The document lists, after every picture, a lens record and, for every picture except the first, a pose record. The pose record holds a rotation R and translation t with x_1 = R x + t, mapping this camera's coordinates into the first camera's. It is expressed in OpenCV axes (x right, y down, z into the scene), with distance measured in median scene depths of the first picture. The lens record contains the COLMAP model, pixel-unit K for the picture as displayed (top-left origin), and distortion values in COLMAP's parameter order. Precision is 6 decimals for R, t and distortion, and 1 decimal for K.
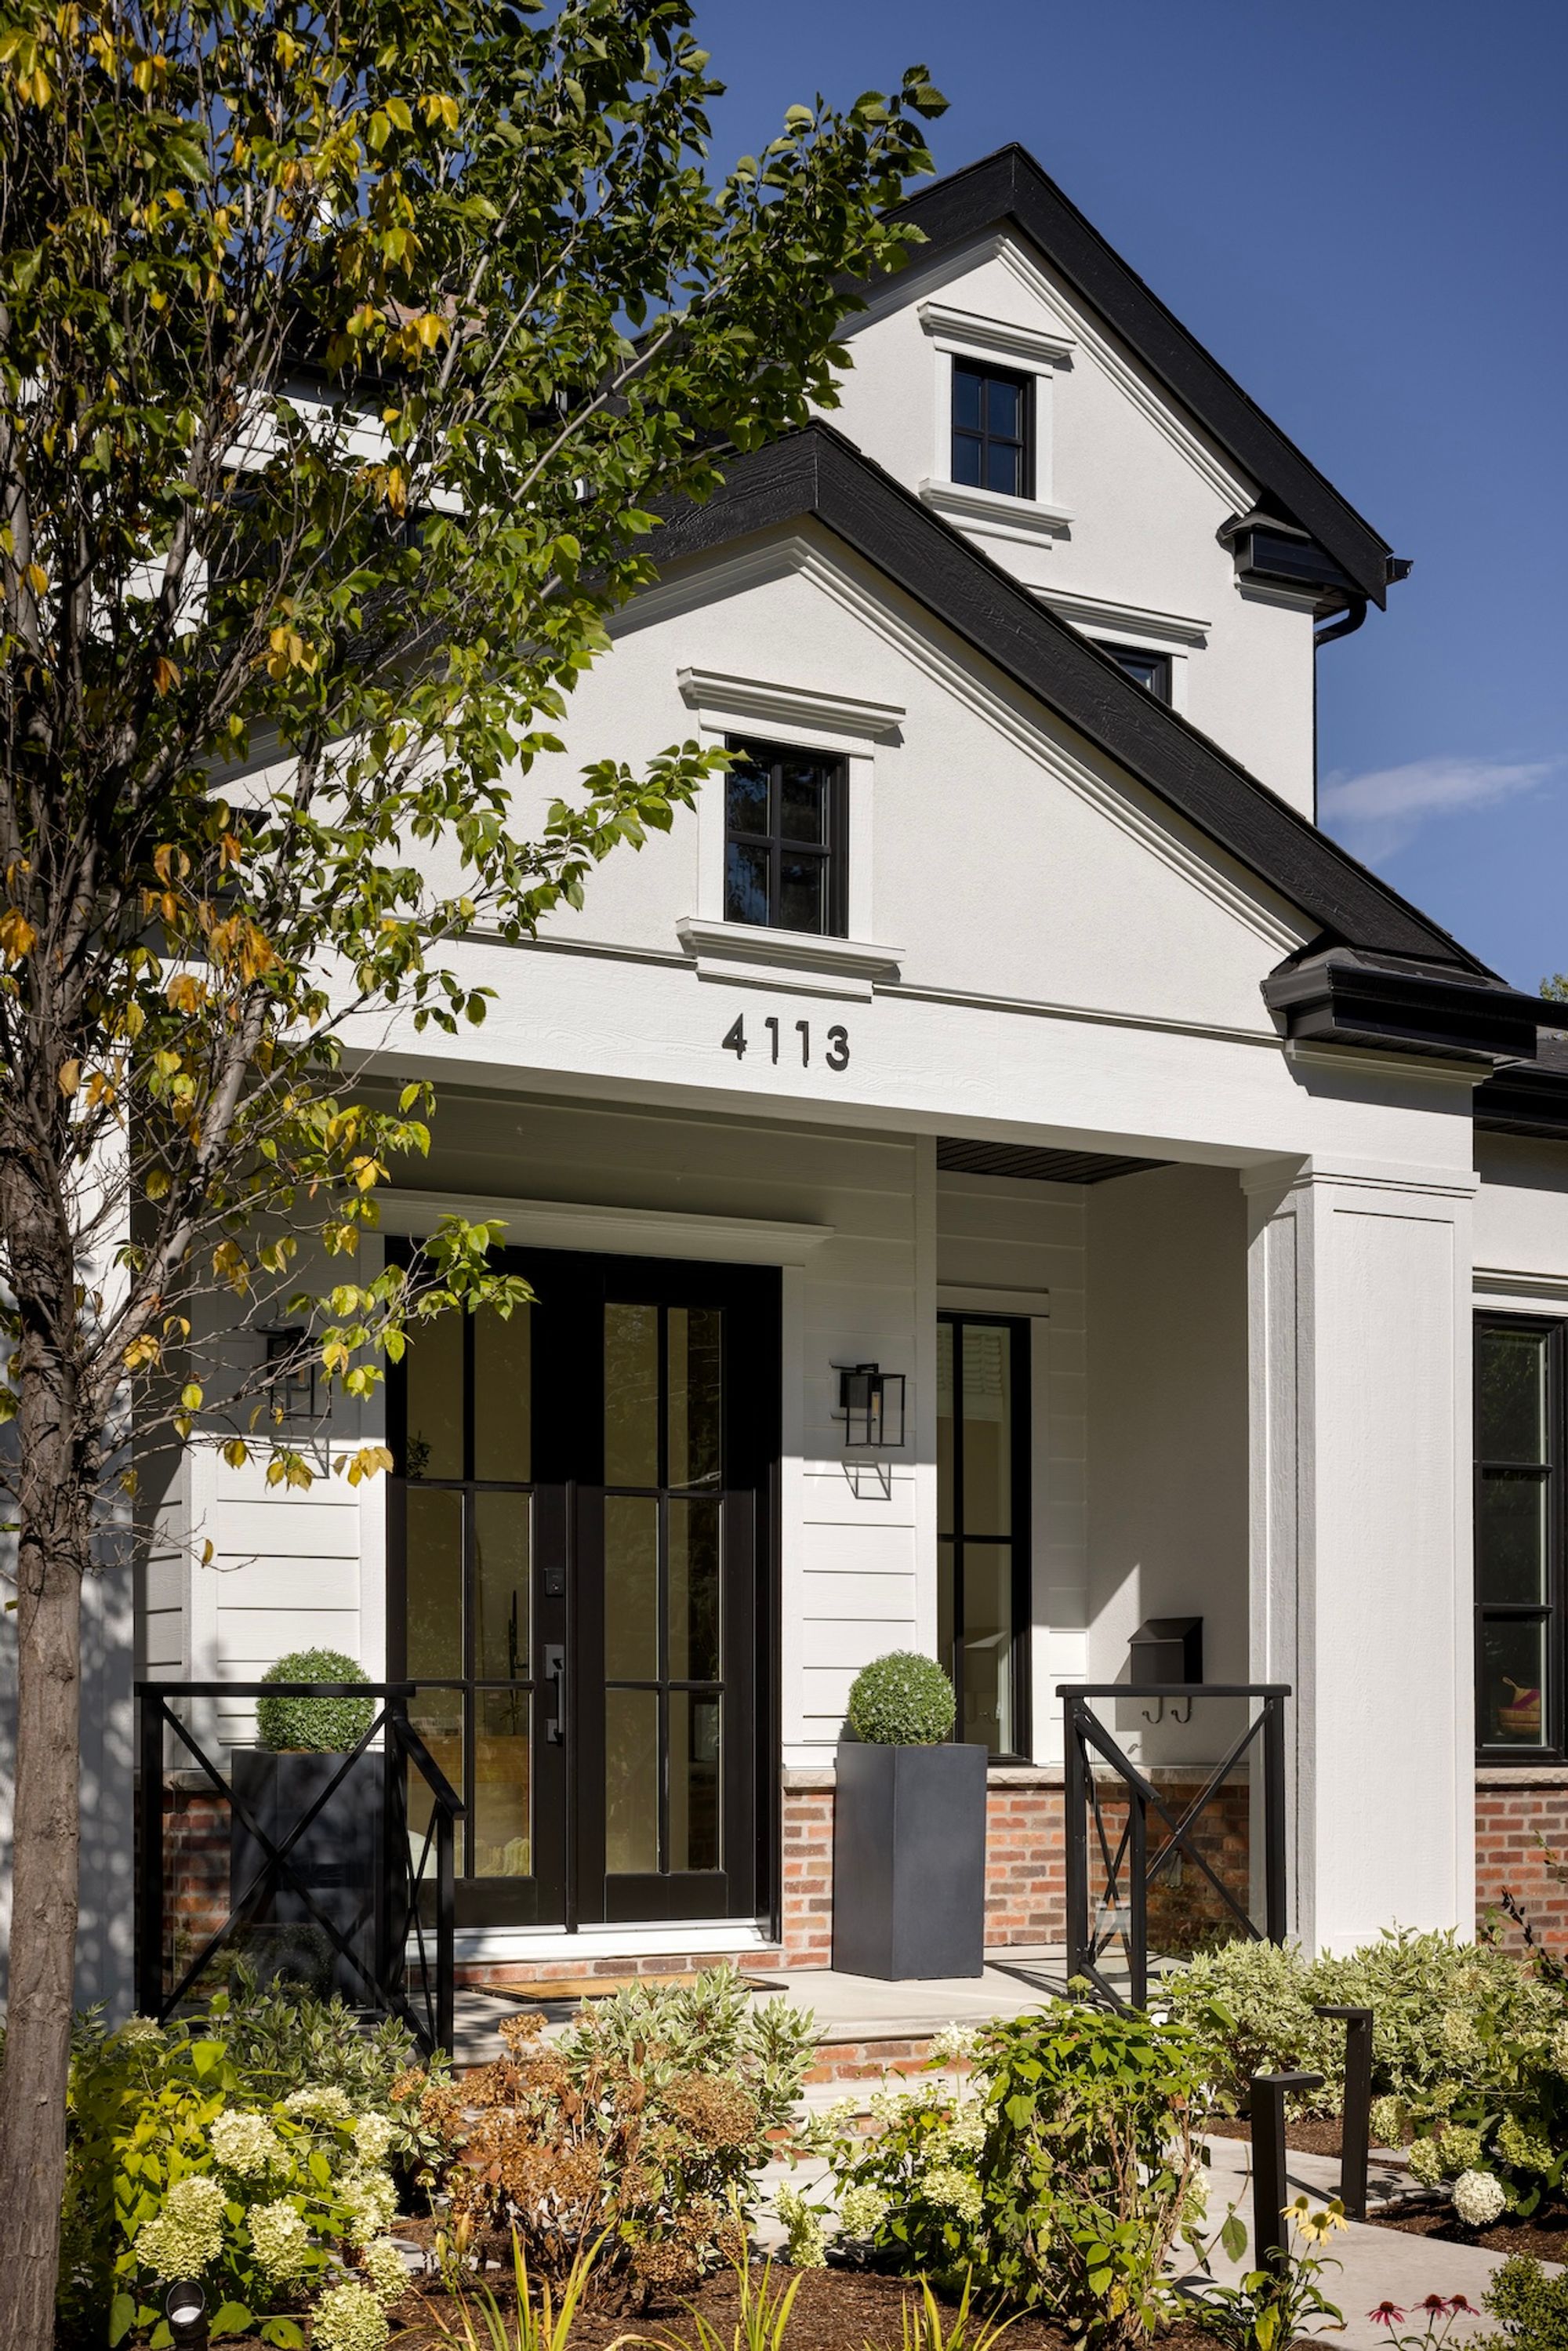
lens RADIAL K [[3371.7, 0, 780.7], [0, 3371.7, 1731.5], [0, 0, 1]] dist [-0.038832, -0.007694]
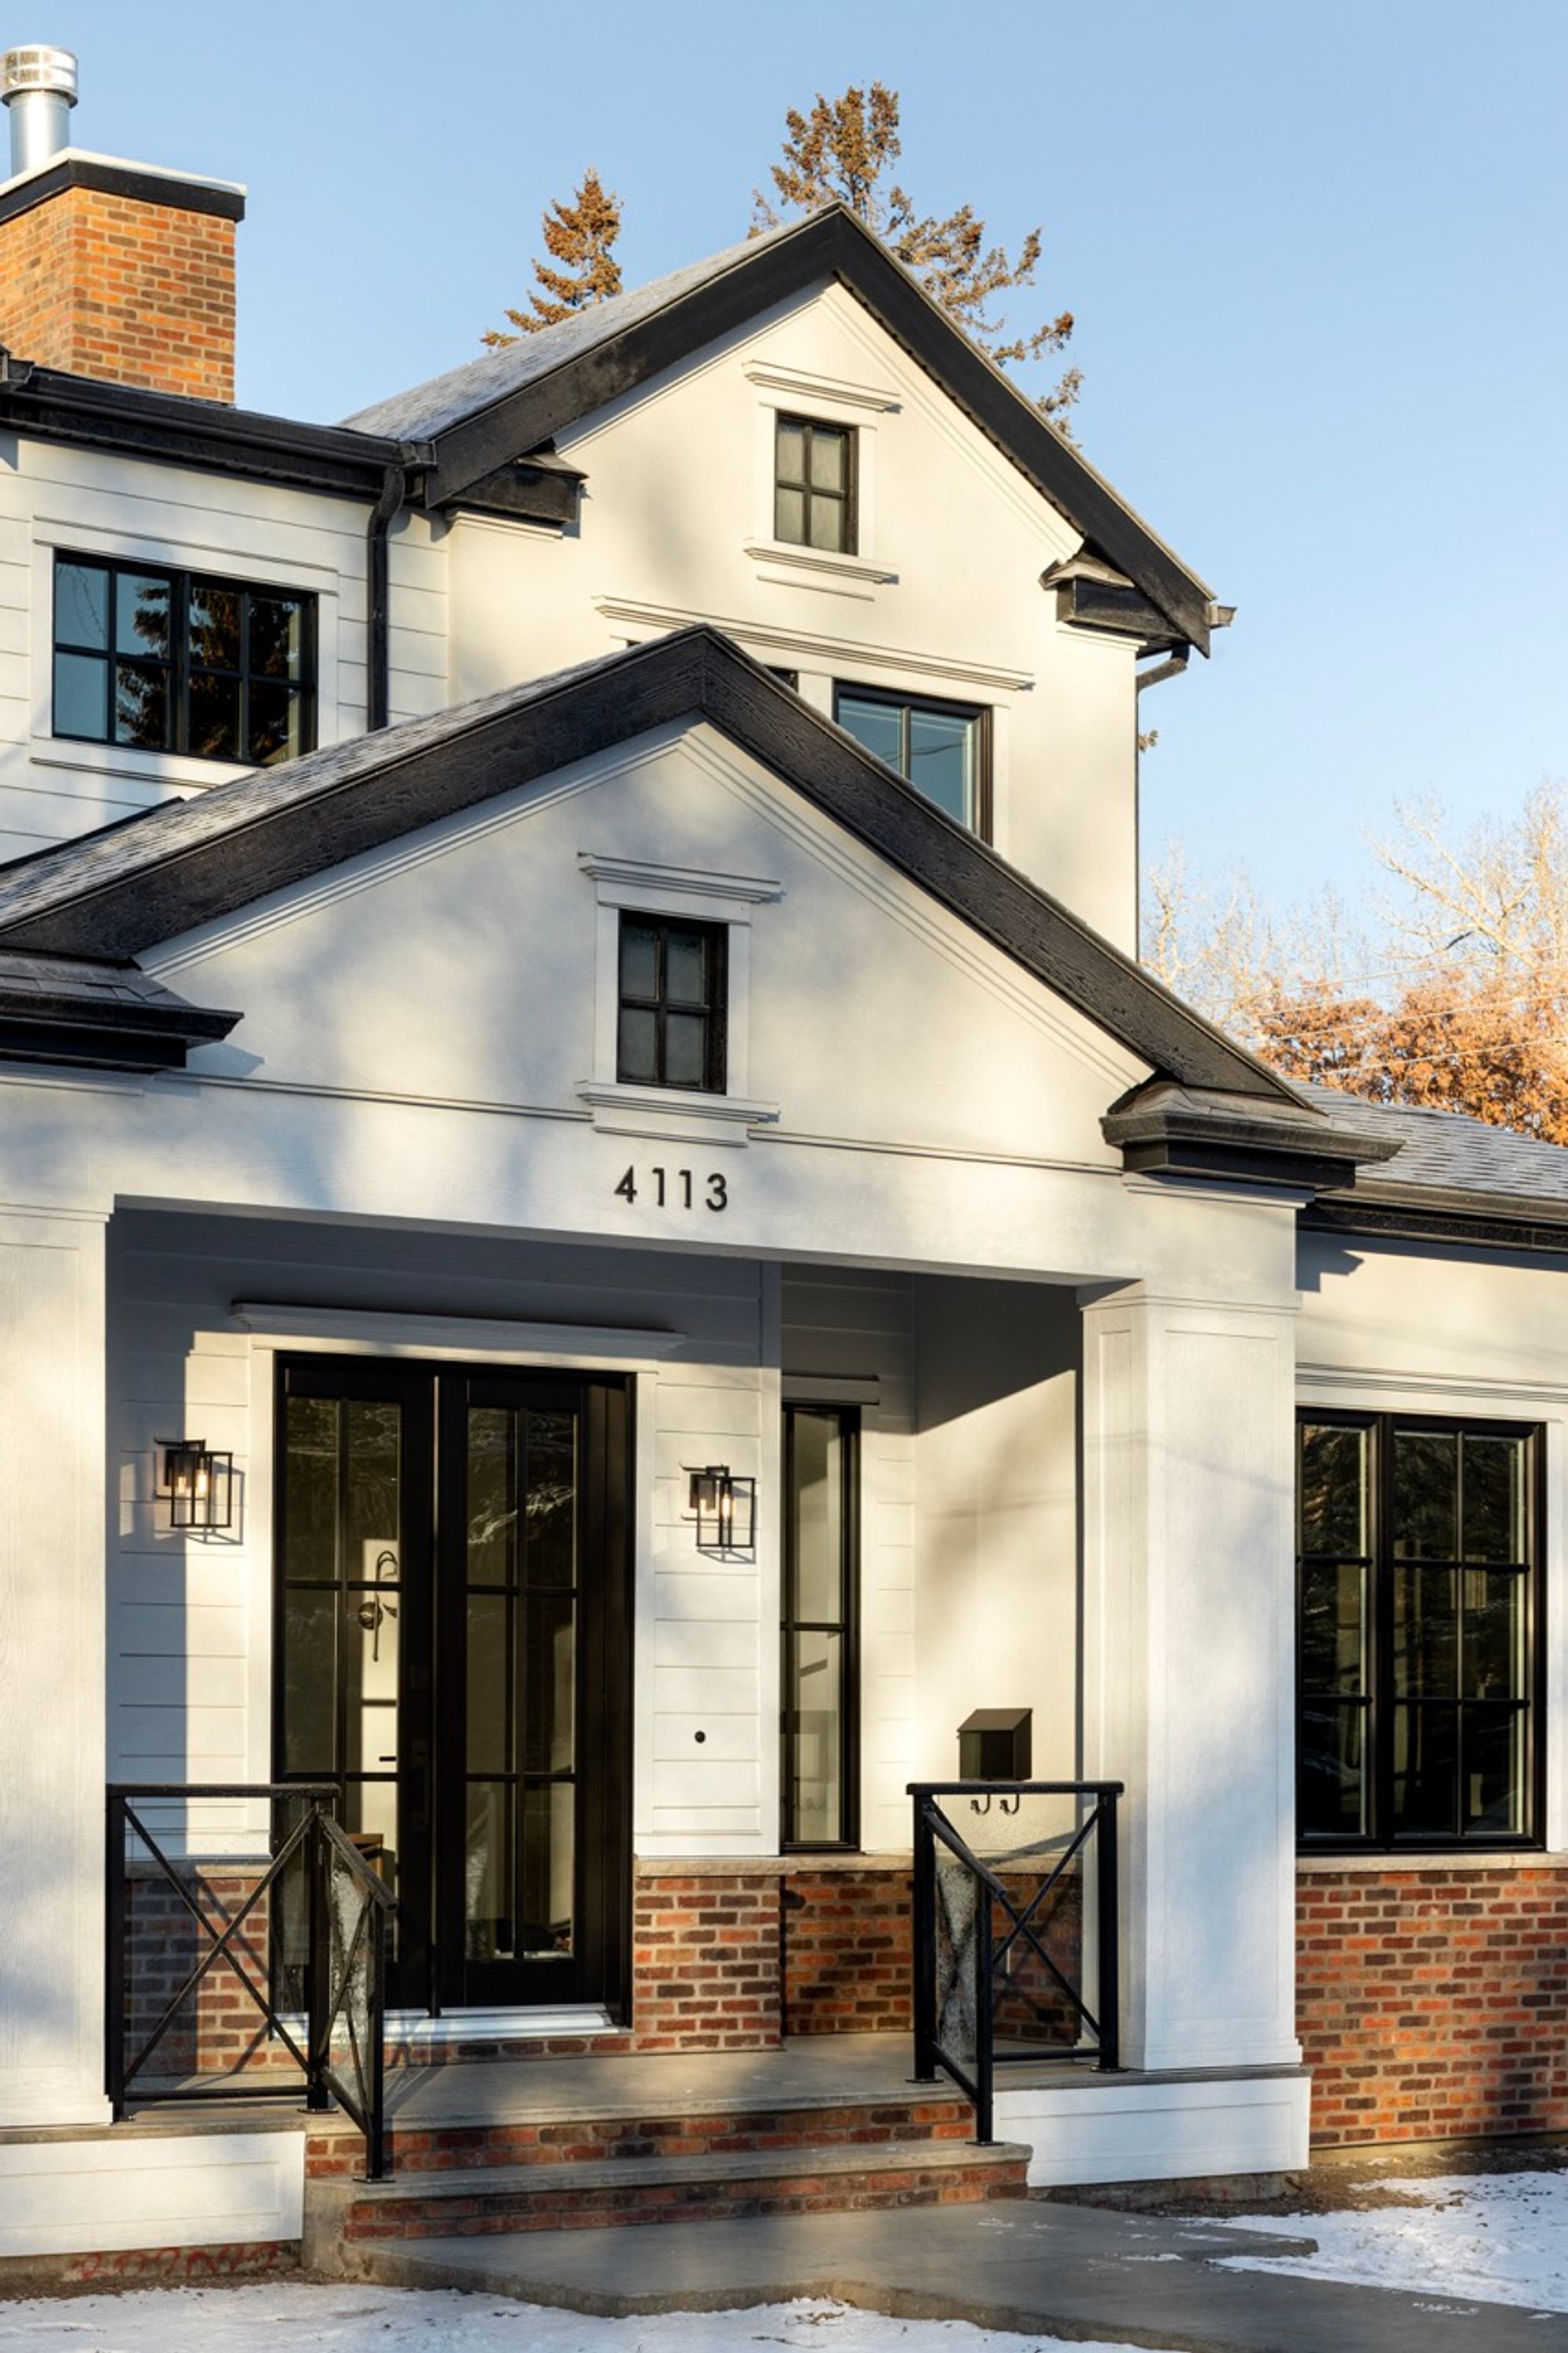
lens RADIAL K [[4749.3, 0, 864.7], [0, 4749.3, 1667.2], [0, 0, 1]] dist [-0.155567, 0.483975]
pose [[0.993601, 0.007083, 0.112729, -0.092973], [-0.004692, 0.999759, -0.021464, -0.016487], [-0.112853, 0.020797, 0.993394, -0.448003]]
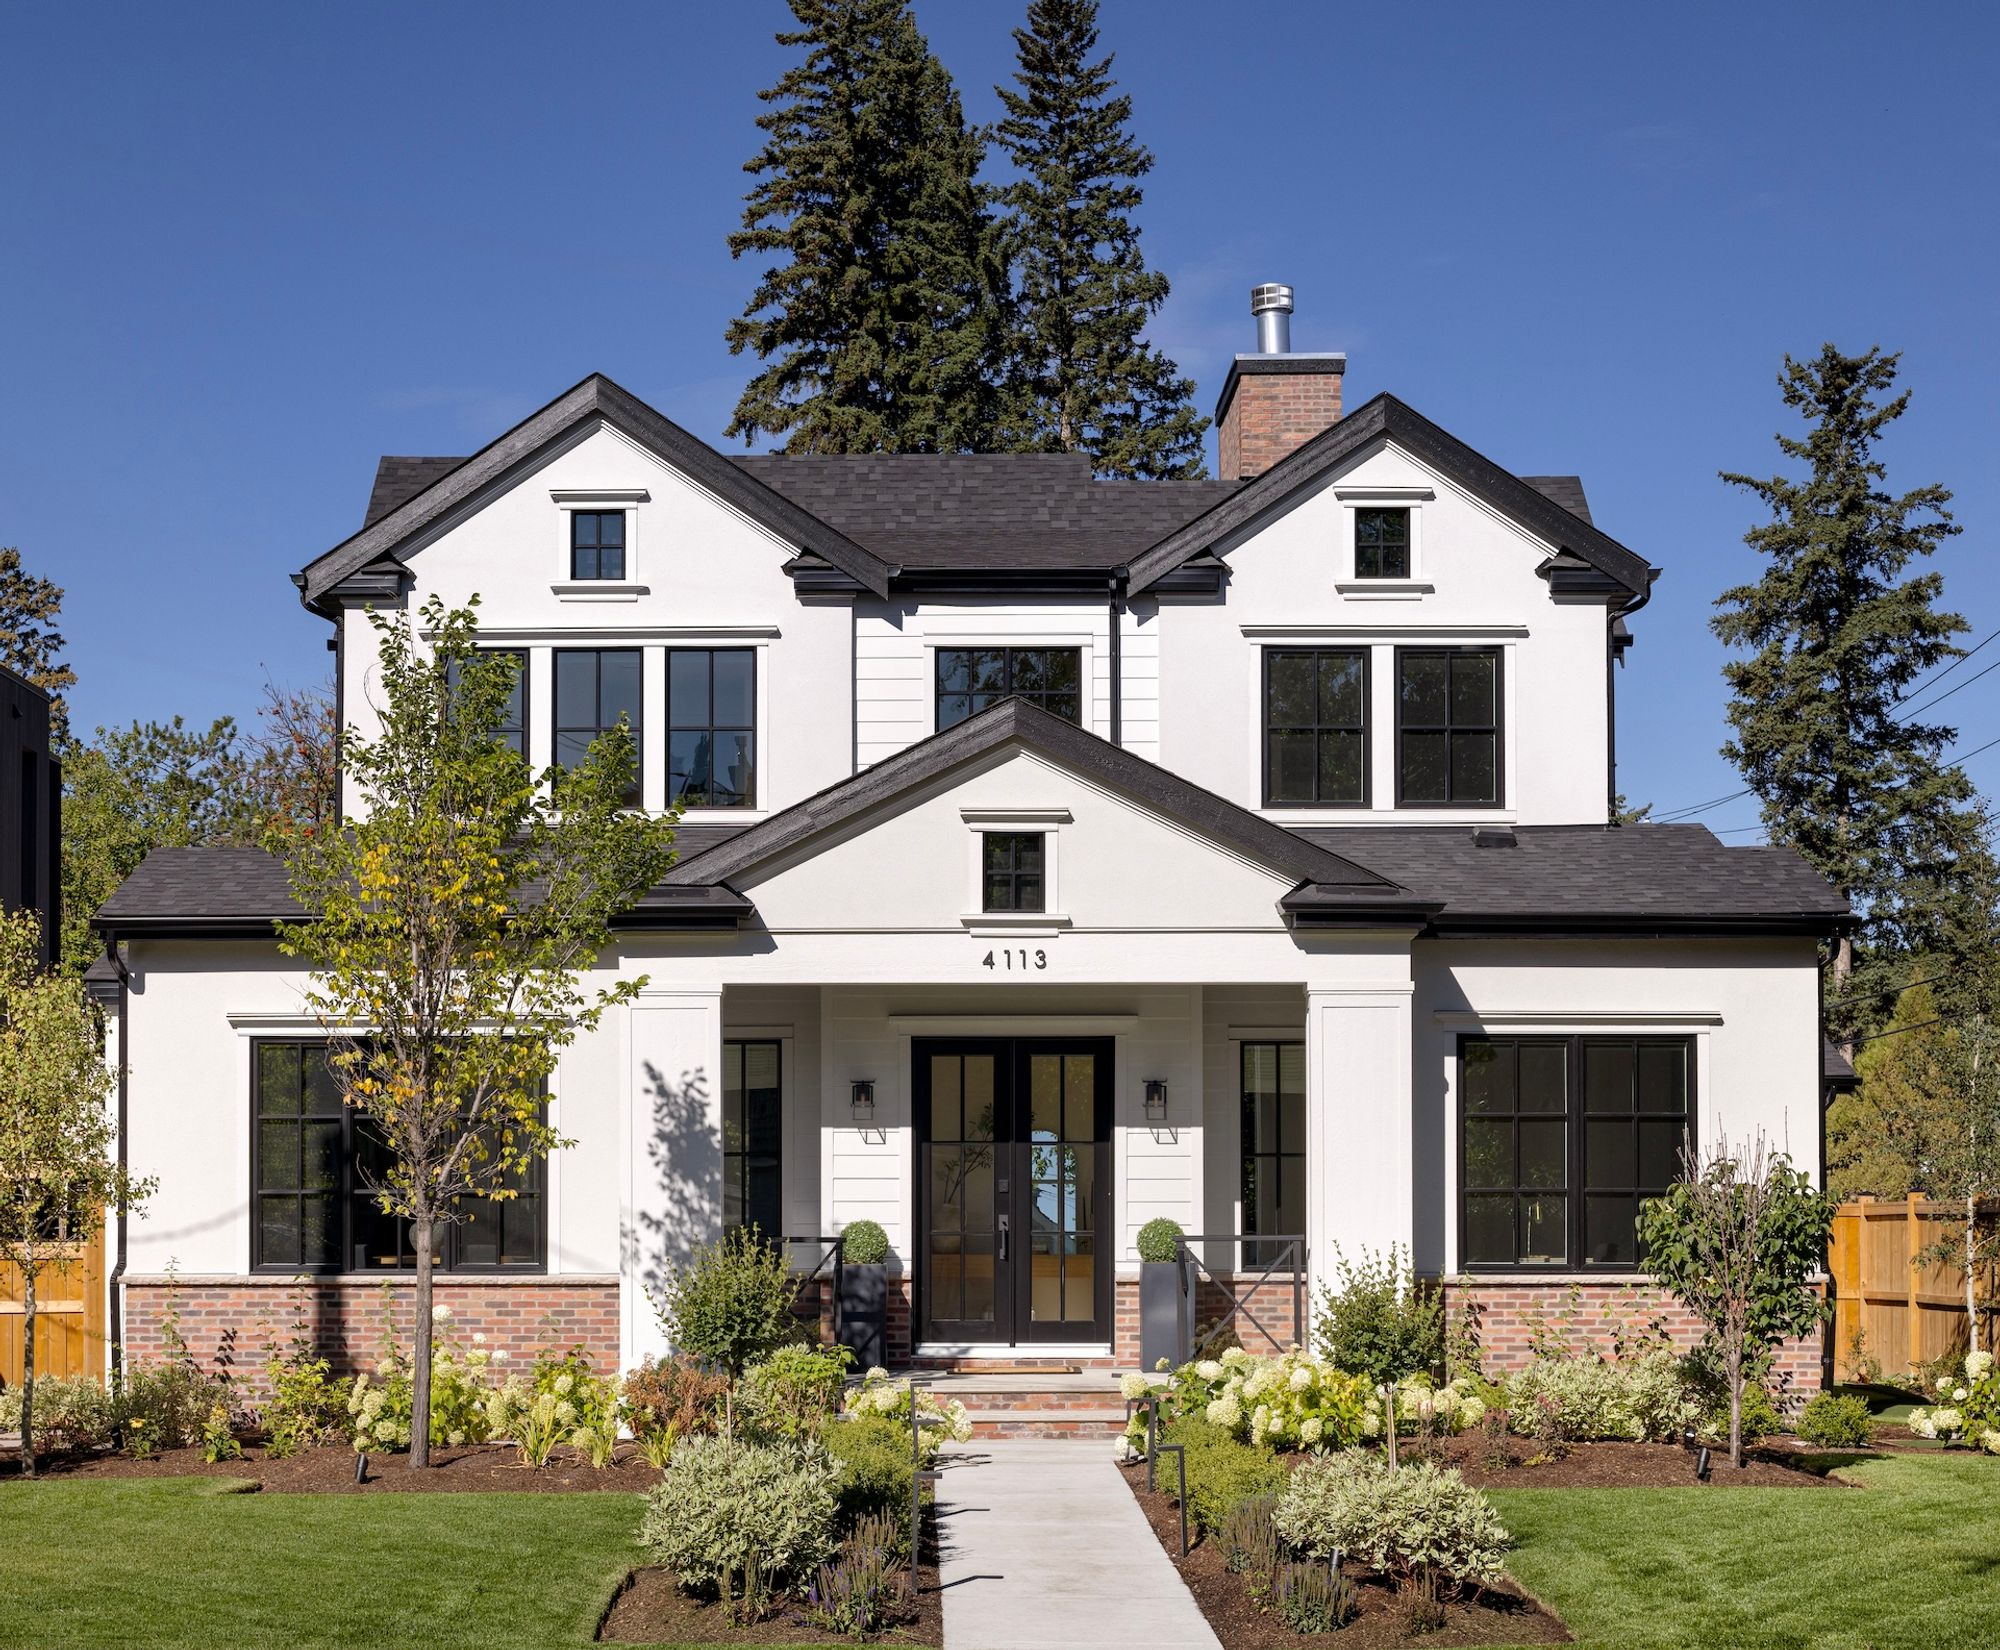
lens RADIAL K [[3657.3, 0, 934.9], [0, 3657.3, 1045.5], [0, 0, 1]] dist [-0.024660, -0.015631]
pose [[0.859105, -0.023127, -0.511277, 1.079722], [-0.000764, 0.998919, -0.046469, -0.024617], [0.511799, 0.040312, 0.858159, -1.034336]]
